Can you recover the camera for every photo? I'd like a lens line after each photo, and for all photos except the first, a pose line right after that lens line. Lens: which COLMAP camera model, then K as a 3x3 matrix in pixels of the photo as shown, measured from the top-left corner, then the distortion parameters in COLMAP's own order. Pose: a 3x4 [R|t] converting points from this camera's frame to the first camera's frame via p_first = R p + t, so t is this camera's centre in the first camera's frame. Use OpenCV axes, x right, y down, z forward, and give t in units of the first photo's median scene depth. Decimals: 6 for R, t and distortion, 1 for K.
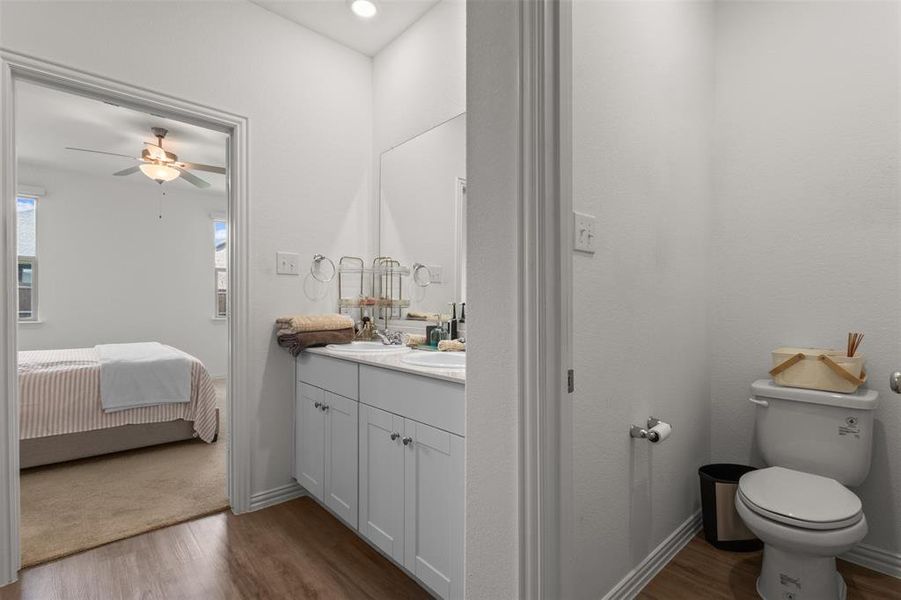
lens RADIAL K [[414.9, 0, 455.5], [0, 414.9, 303.2], [0, 0, 1]] dist [-0.001910, 0.001218]
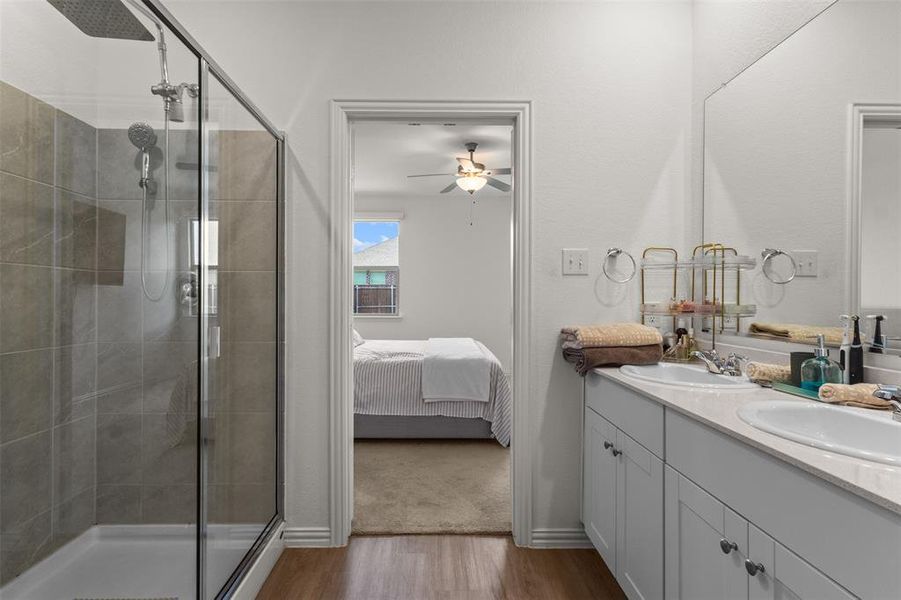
lens RADIAL K [[414.9, 0, 447.2], [0, 414.9, 296.7], [0, 0, 1]] dist [-0.001910, 0.001218]
pose [[0.737124, 0.000184, -0.675758, -0.031317], [0.001621, 0.999997, 0.002040, -0.028625], [0.675756, -0.002600, 0.737121, 0.216077]]
